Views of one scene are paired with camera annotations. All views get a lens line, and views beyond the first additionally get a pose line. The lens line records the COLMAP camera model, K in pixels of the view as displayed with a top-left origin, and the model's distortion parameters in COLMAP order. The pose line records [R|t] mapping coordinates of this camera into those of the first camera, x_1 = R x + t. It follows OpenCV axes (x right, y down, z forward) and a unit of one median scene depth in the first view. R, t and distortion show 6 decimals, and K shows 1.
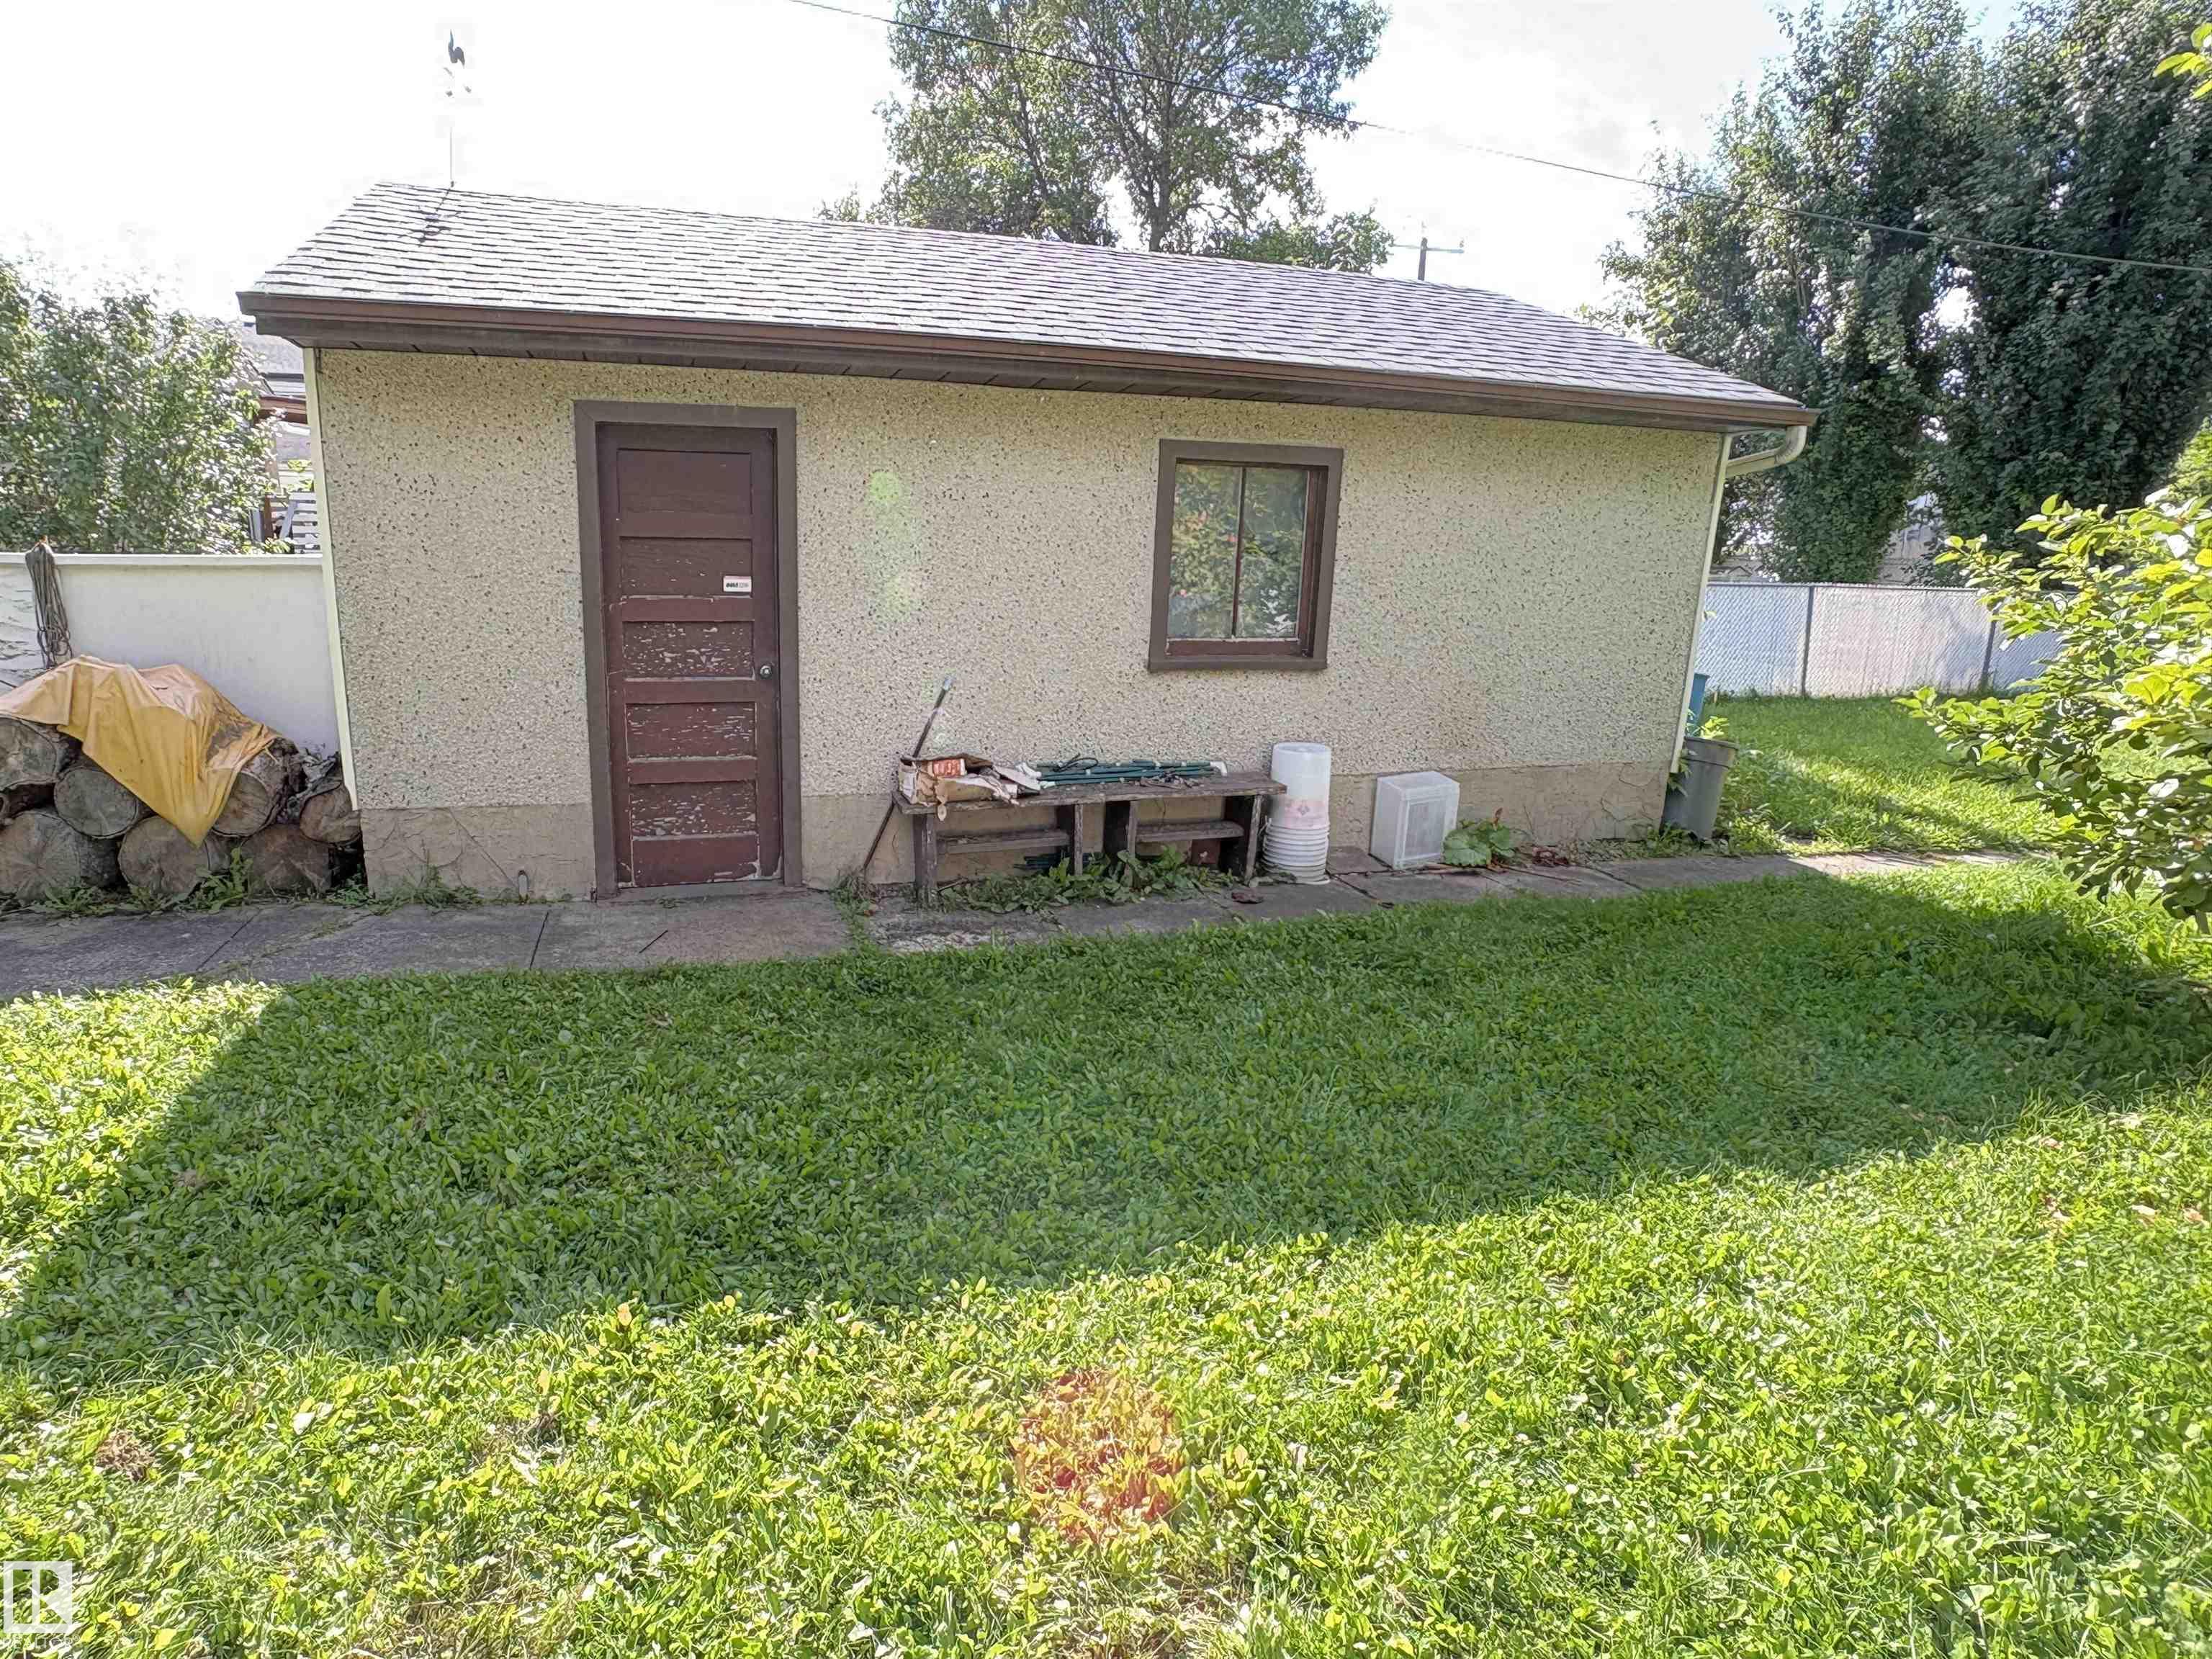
lens RADIAL K [[1136.2, 0, 962.3], [0, 1136.2, 826.2], [0, 0, 1]] dist [-0.069950, 0.033284]
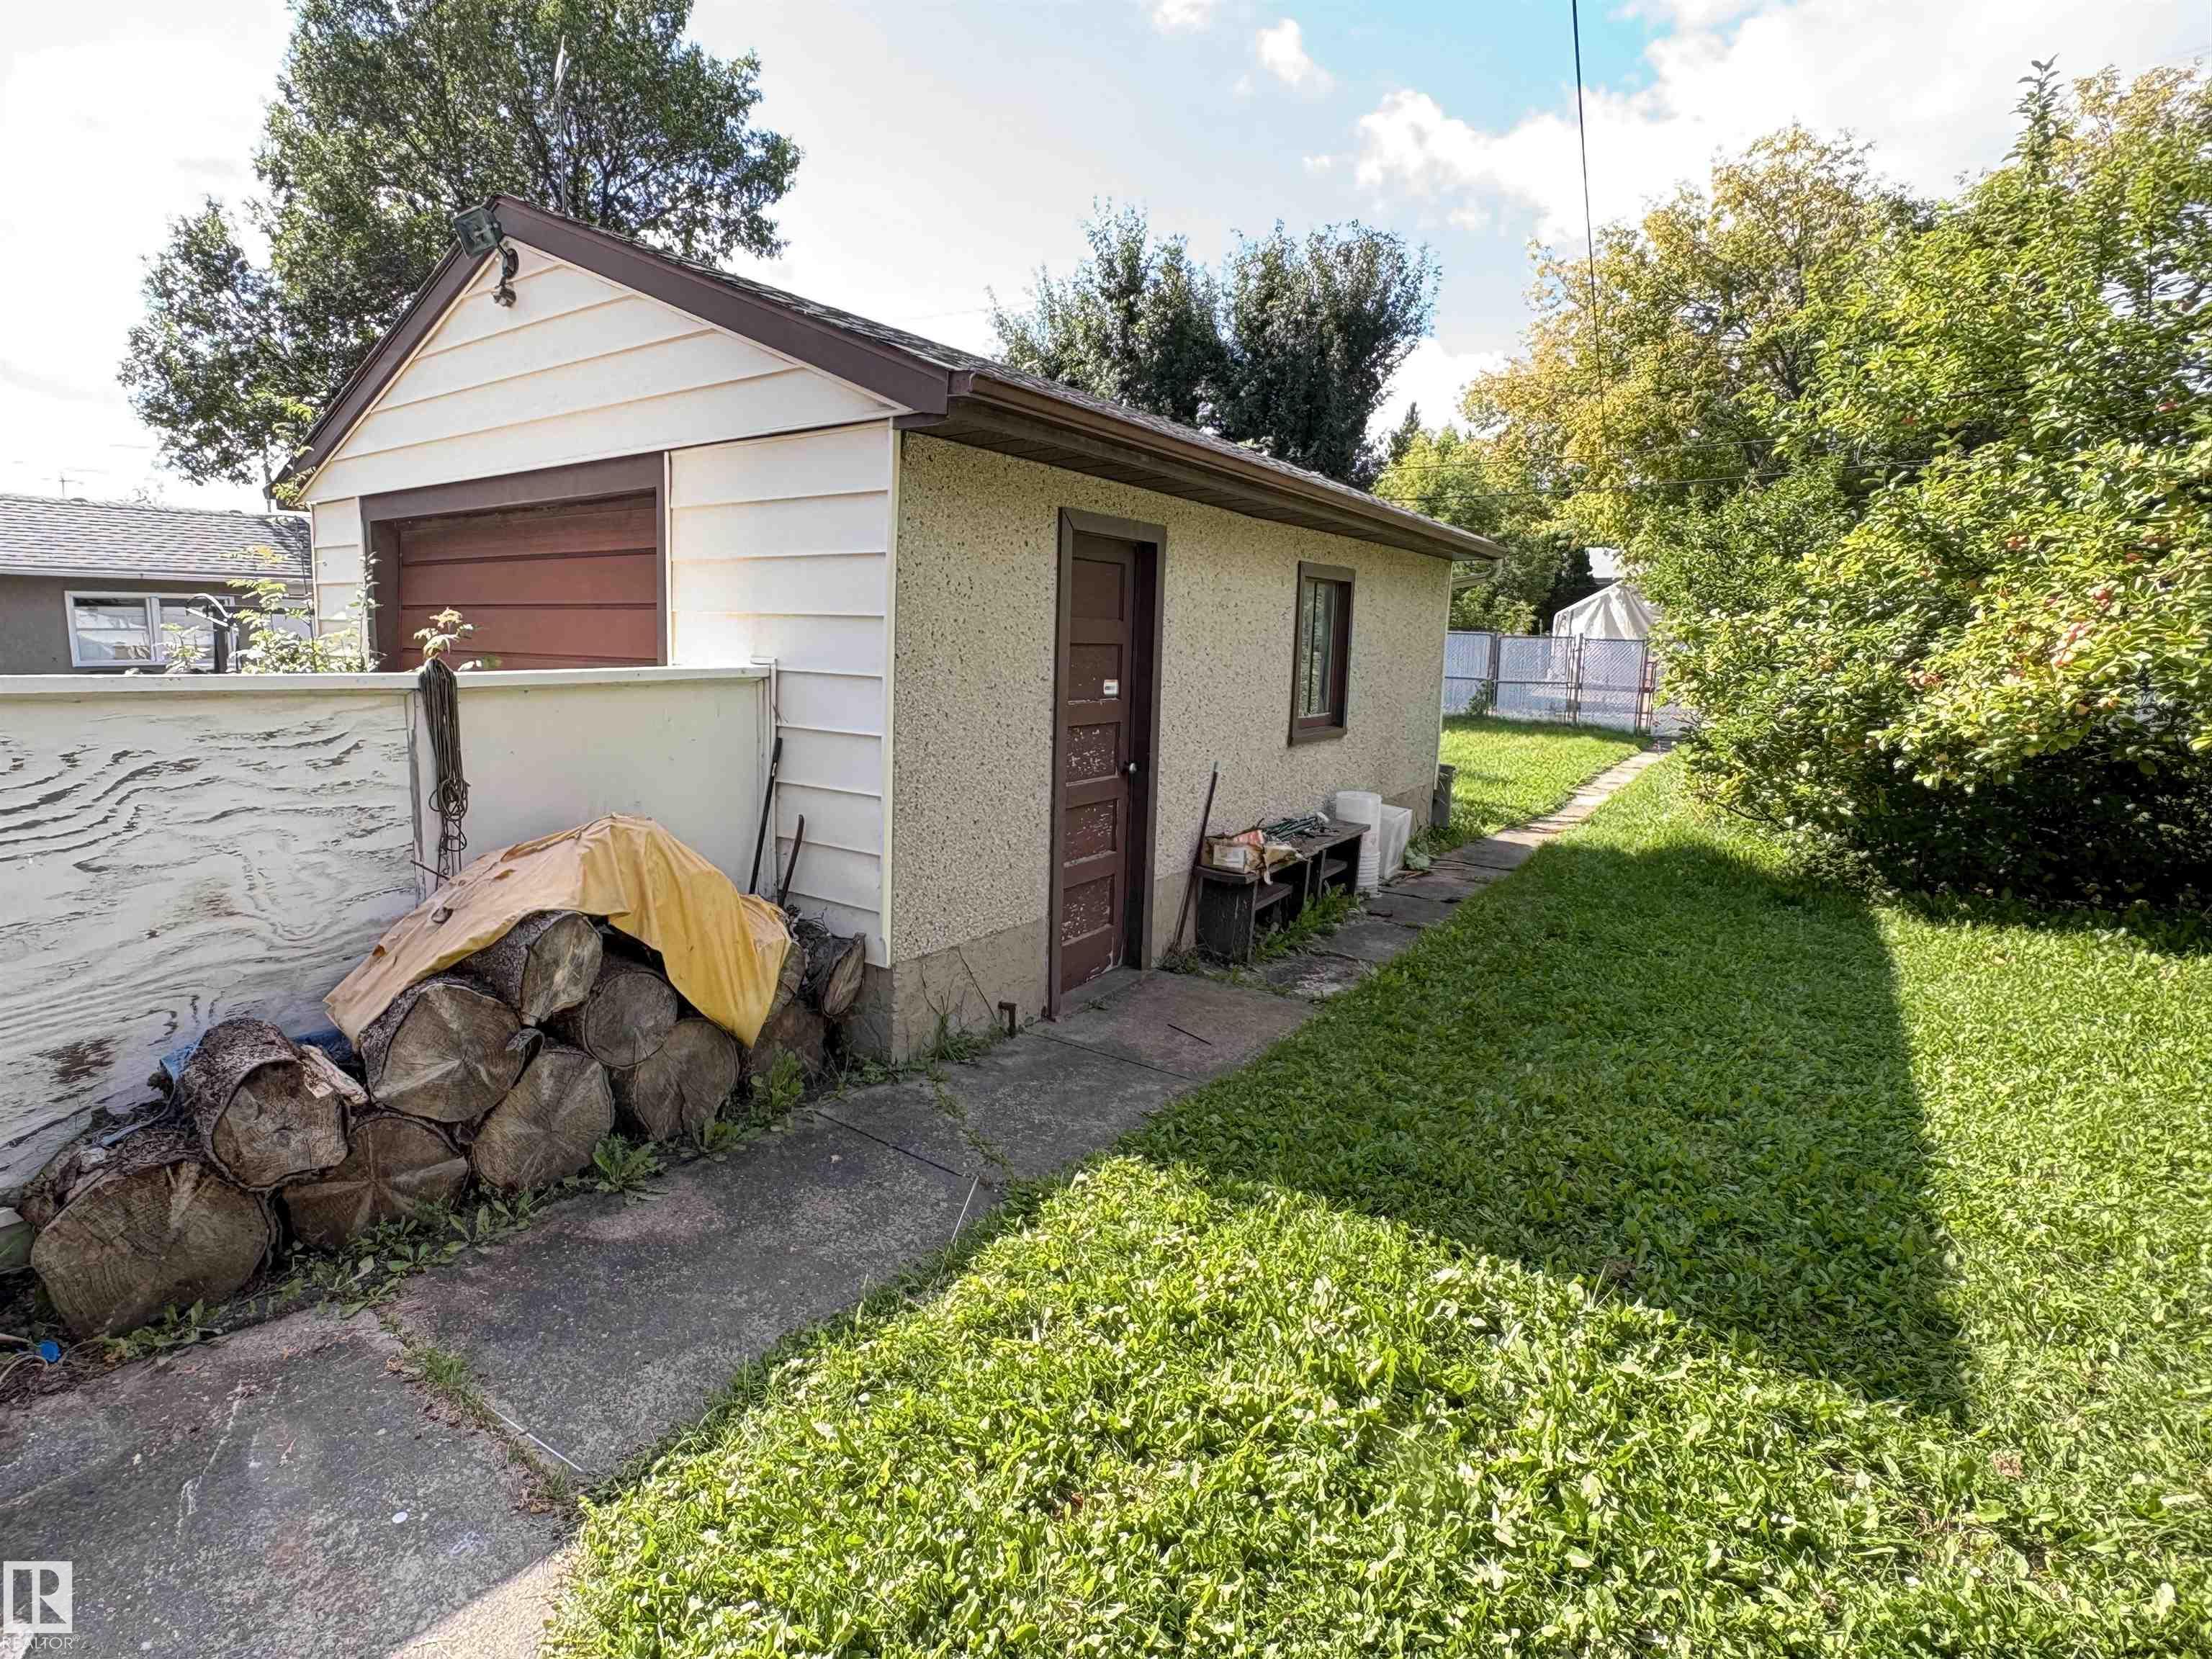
lens RADIAL K [[1136.2, 0, 962.3], [0, 1136.2, 826.2], [0, 0, 1]] dist [-0.069950, 0.033284]
pose [[0.792694, -0.108728, 0.599845, -0.907604], [0.145837, 0.989218, -0.013417, -0.089264], [-0.591919, 0.098115, 0.800003, 0.245858]]
